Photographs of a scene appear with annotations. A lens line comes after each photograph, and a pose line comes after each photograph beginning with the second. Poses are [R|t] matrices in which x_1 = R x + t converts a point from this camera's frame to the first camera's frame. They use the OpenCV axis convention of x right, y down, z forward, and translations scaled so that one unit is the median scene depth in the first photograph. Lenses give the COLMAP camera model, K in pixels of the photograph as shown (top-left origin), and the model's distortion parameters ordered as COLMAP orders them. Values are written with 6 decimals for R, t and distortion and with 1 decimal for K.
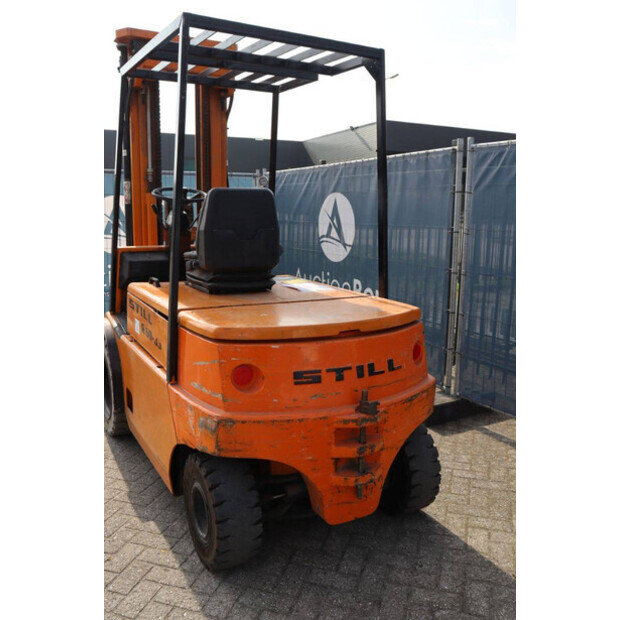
lens RADIAL K [[577.6, 0, 310.2], [0, 577.6, 314.2], [0, 0, 1]] dist [-0.090311, 0.010985]
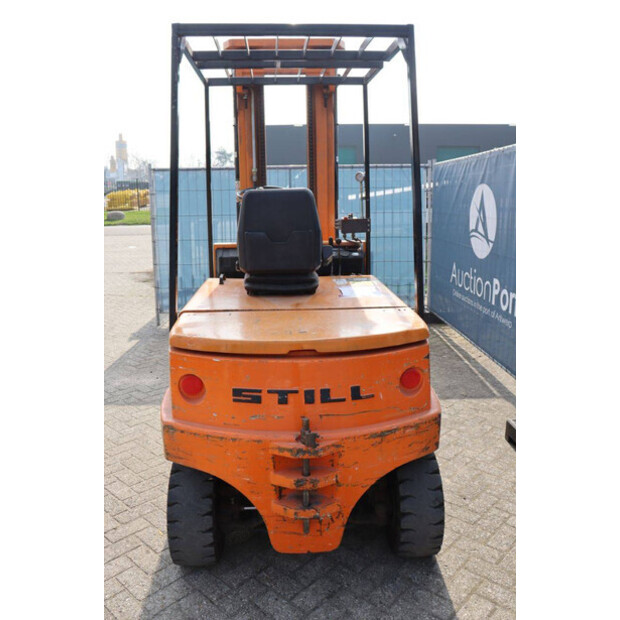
lens RADIAL K [[543.4, 0, 310.0], [0, 543.4, 310.0], [0, 0, 1]] dist [-0.113952, 0.079487]
pose [[0.894373, 0.070303, -0.441763, 0.431873], [-0.057007, 0.997434, 0.043318, -0.069029], [0.443674, -0.013559, 0.896086, 0.234207]]
